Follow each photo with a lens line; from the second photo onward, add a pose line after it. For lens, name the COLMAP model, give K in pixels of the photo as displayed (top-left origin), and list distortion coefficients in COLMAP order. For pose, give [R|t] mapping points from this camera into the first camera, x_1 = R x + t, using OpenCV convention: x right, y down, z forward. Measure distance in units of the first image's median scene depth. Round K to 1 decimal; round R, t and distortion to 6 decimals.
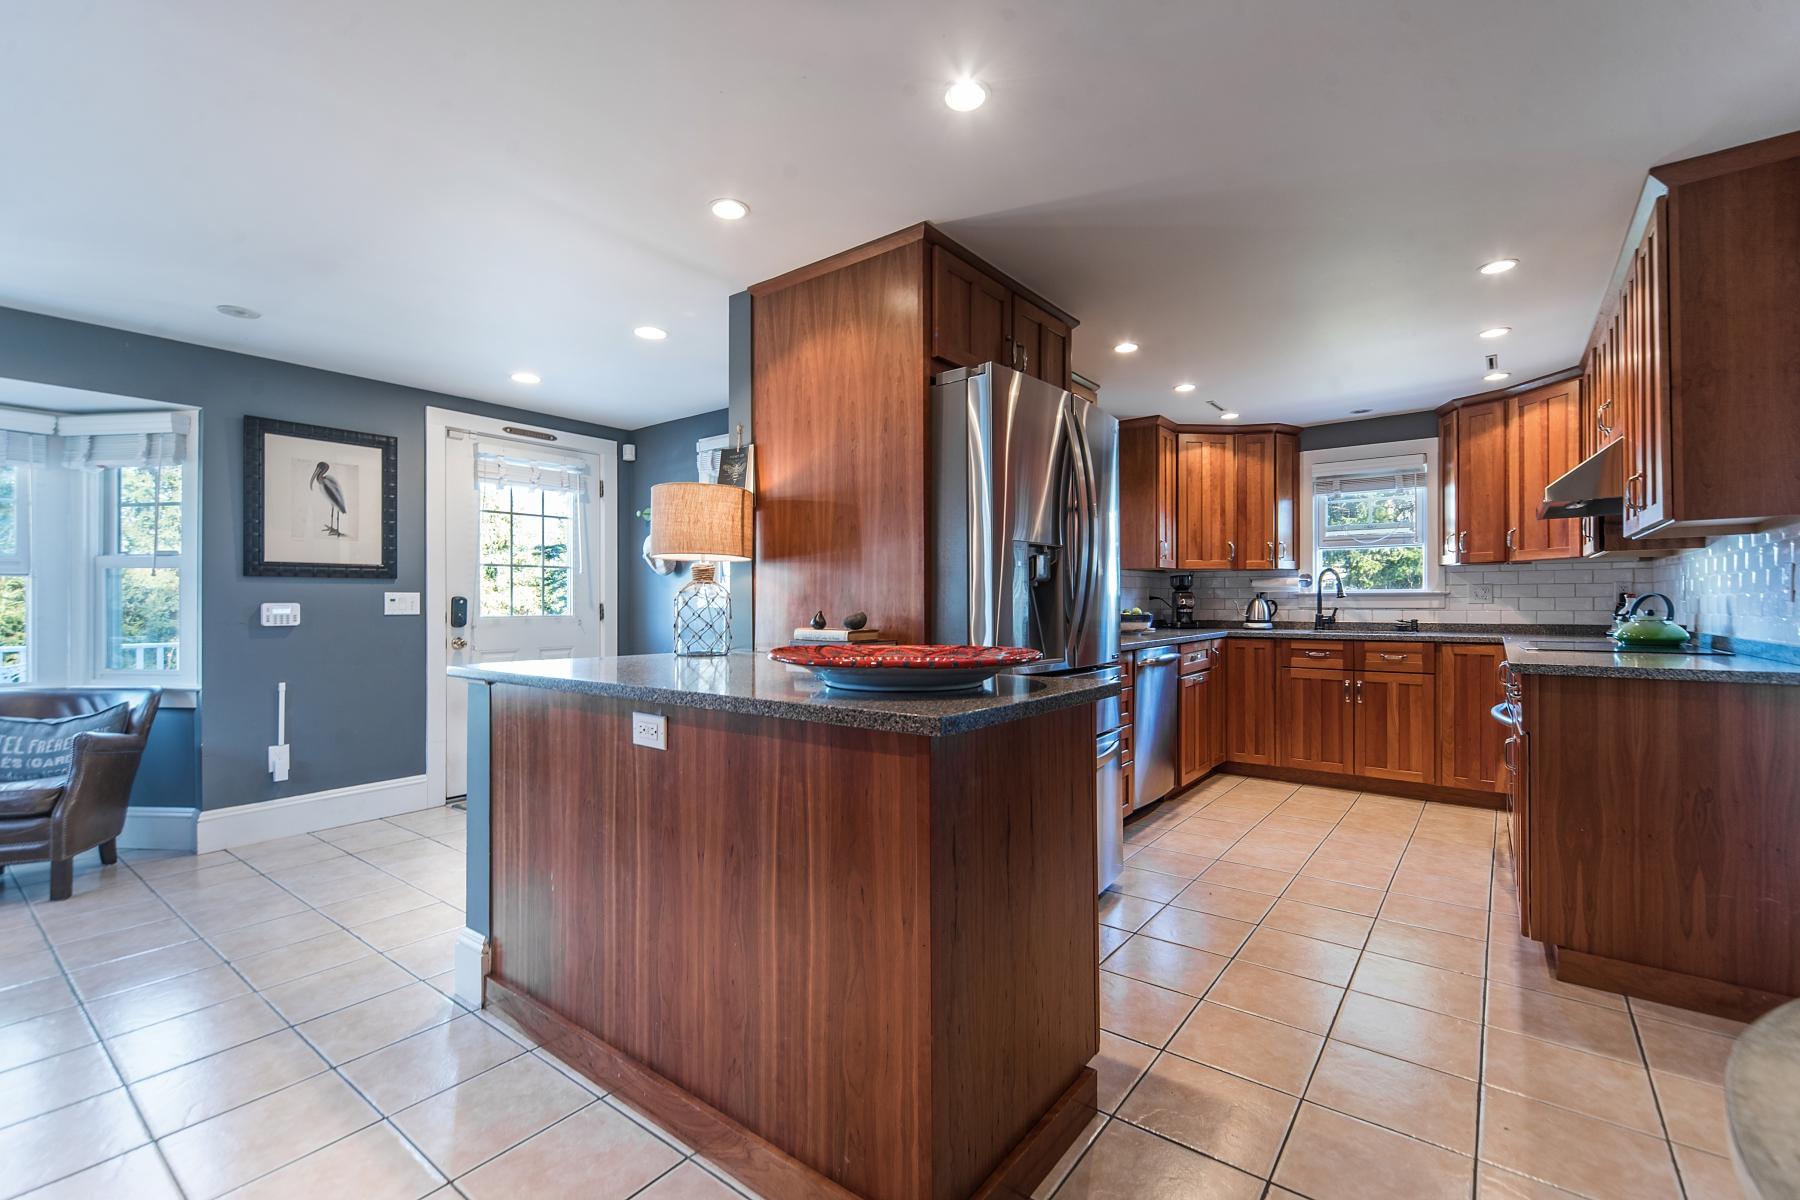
lens RADIAL K [[781.7, 0, 898.0], [0, 781.7, 605.4], [0, 0, 1]] dist [-0.001932, -0.000015]
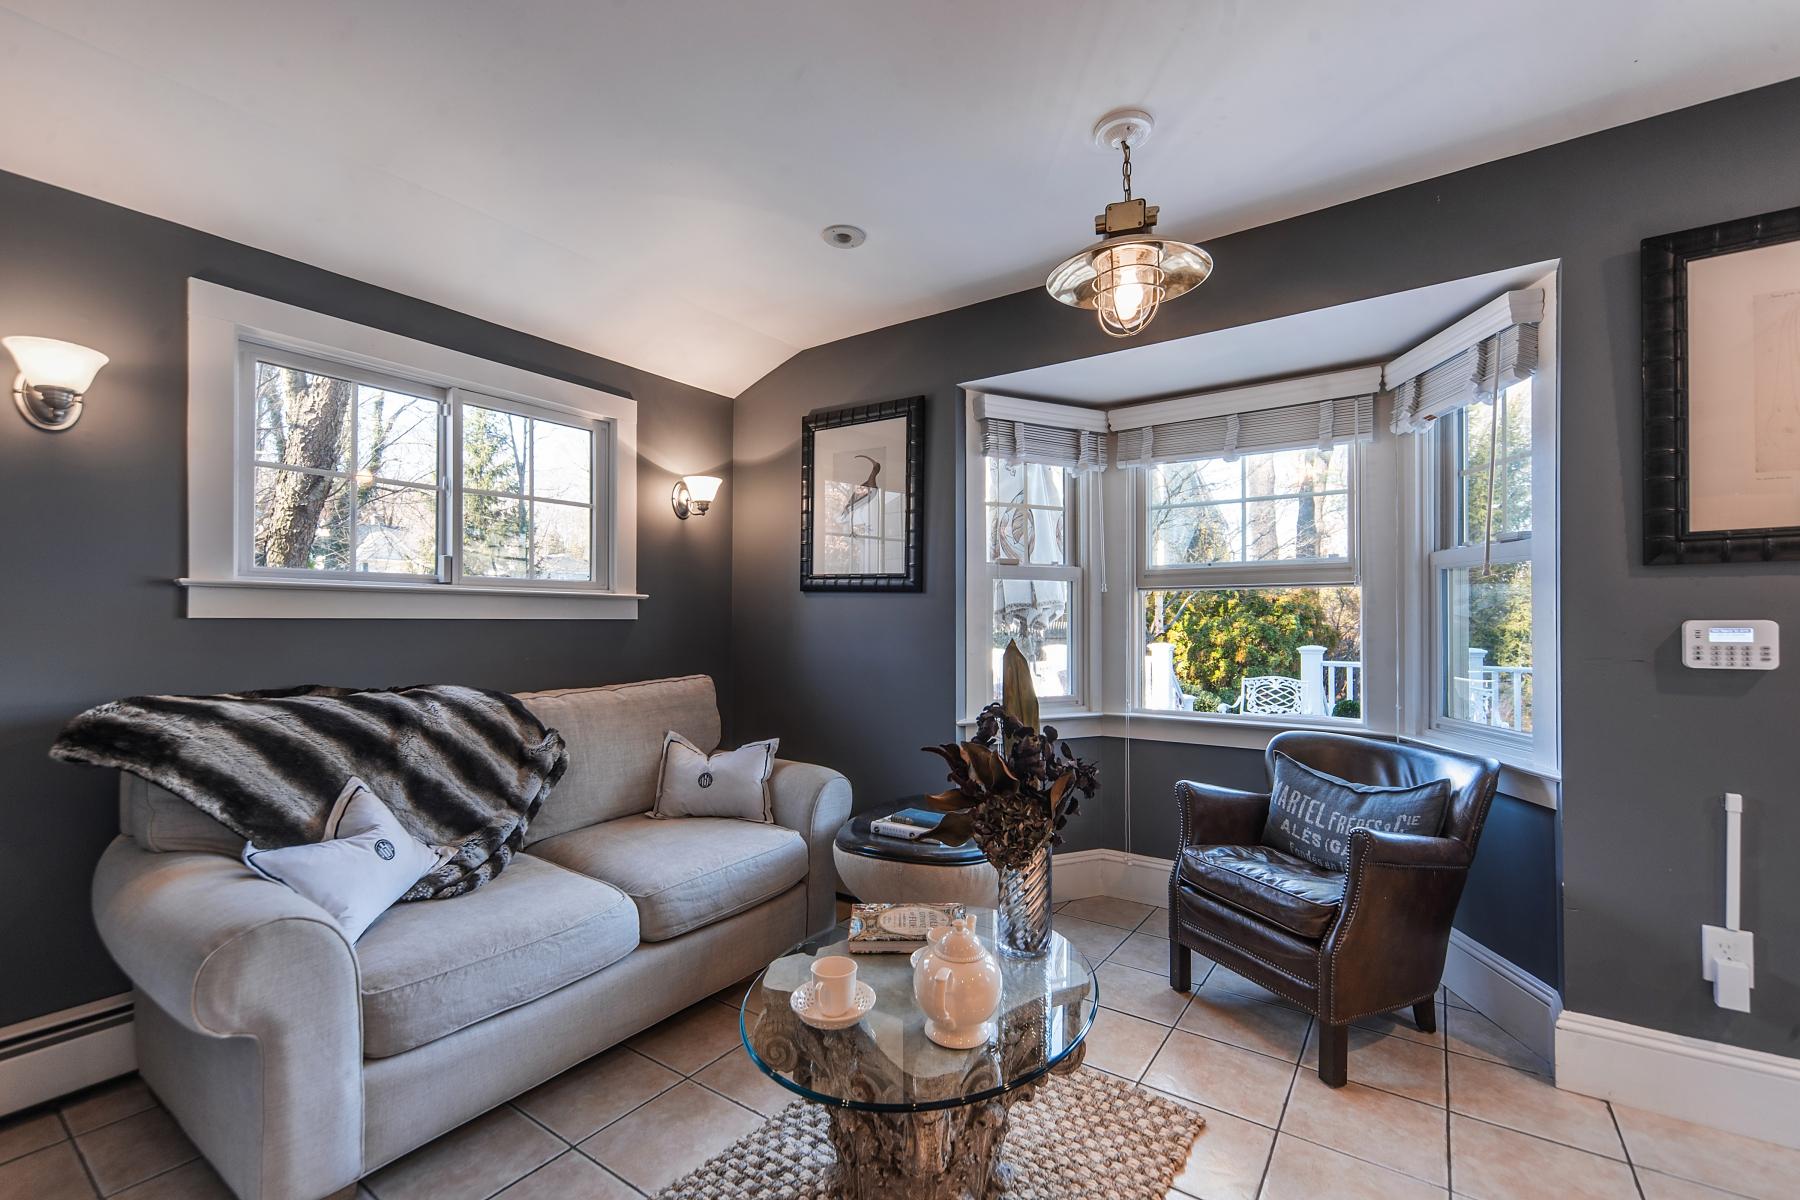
lens RADIAL K [[781.7, 0, 894.0], [0, 781.7, 615.0], [0, 0, 1]] dist [-0.001932, -0.000015]
pose [[0.046029, -0.006342, -0.998920, -0.369637], [0.000498, 0.999980, -0.006326, -0.003242], [0.998940, -0.000206, 0.046031, 0.507960]]
